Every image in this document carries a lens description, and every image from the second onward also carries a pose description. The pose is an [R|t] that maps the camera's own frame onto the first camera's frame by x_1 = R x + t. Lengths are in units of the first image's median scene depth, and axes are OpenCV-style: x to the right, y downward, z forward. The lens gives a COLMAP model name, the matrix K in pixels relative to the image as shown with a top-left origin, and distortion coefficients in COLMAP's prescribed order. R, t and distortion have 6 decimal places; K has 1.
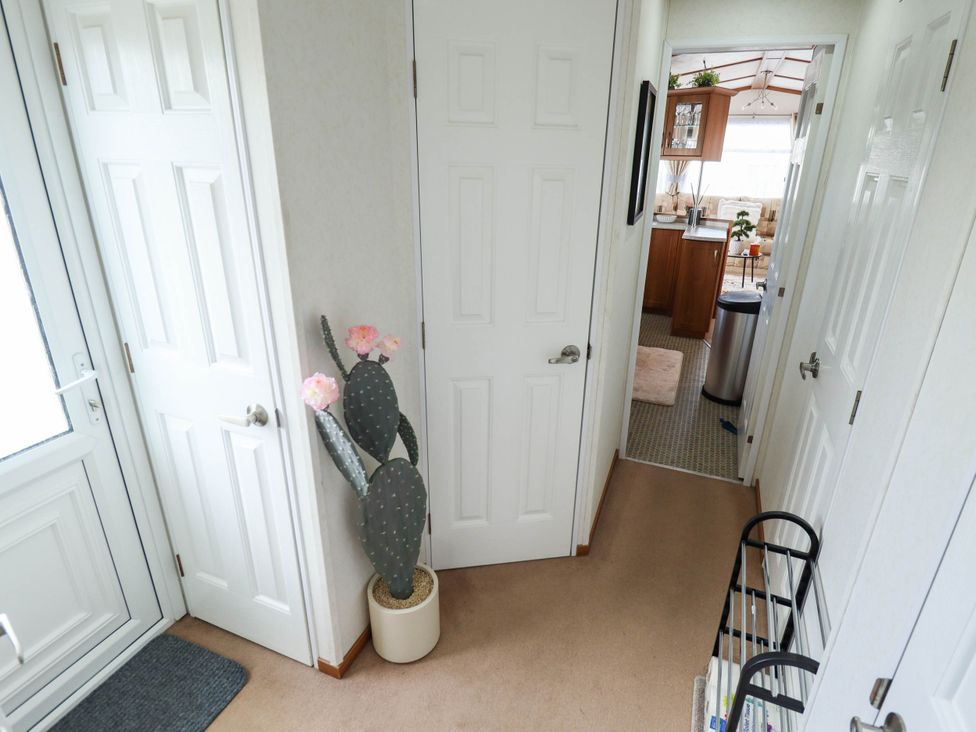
lens RADIAL K [[534.9, 0, 503.3], [0, 534.9, 354.1], [0, 0, 1]] dist [0.004997, -0.014385]
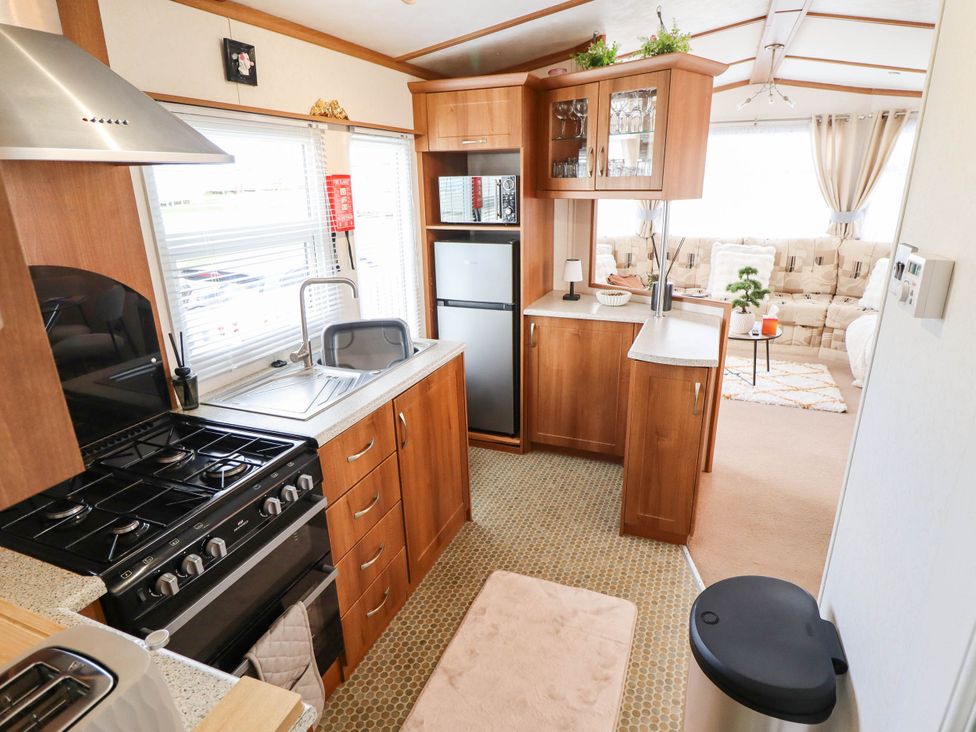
lens RADIAL K [[534.9, 0, 503.3], [0, 534.9, 354.1], [0, 0, 1]] dist [0.004997, -0.014385]
pose [[0.999189, -0.036675, -0.016640, 0.166201], [0.035897, 0.998348, -0.044872, -0.147478], [0.018258, 0.044239, 0.998854, 0.368378]]
